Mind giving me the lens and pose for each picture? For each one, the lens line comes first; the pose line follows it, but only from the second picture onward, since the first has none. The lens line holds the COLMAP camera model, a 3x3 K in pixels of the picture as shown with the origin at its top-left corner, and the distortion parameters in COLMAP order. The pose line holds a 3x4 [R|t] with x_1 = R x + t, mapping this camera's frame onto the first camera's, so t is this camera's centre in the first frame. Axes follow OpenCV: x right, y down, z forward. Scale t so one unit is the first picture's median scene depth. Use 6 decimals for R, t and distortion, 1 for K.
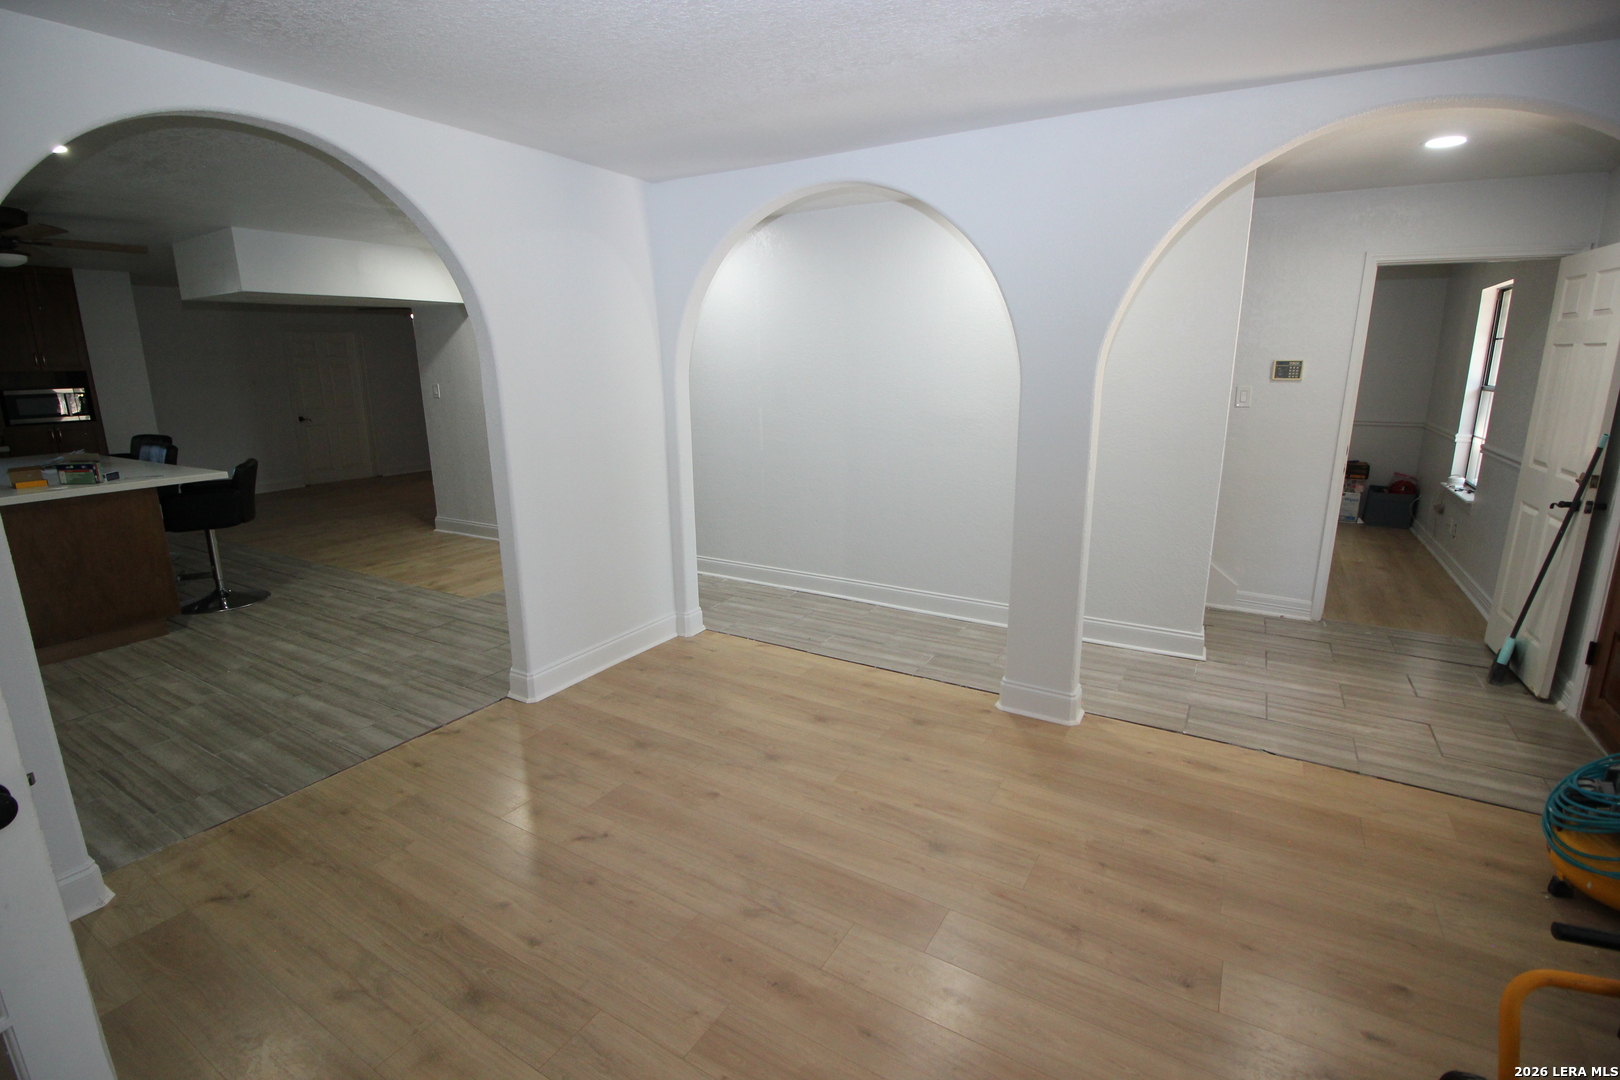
lens RADIAL K [[748.8, 0, 810.0], [0, 748.8, 540.0], [0, 0, 1]] dist [-0.003462, -0.000700]
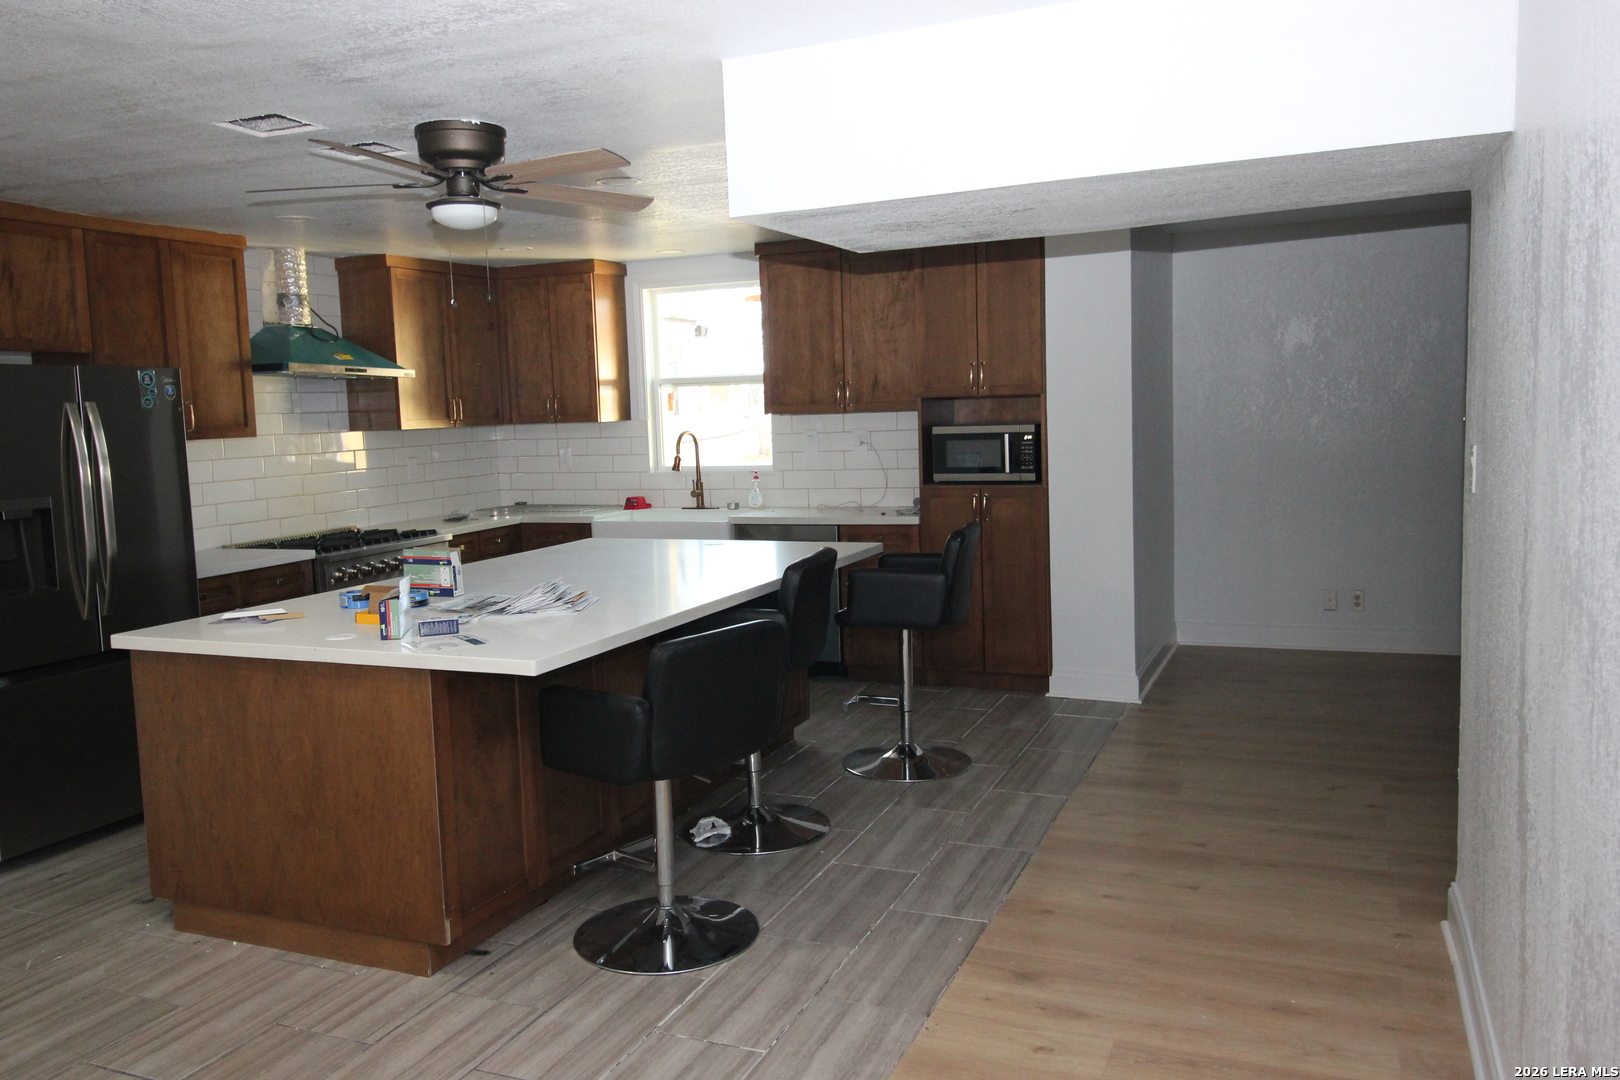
lens RADIAL K [[1259.5, 0, 756.8], [0, 1259.5, 524.4], [0, 0, 1]] dist [0.006957, 0.005421]
pose [[0.114352, 0.099956, -0.988399, -0.103591], [-0.193786, 0.978057, 0.076490, -0.263957], [0.974356, 0.182791, 0.131213, 1.124793]]
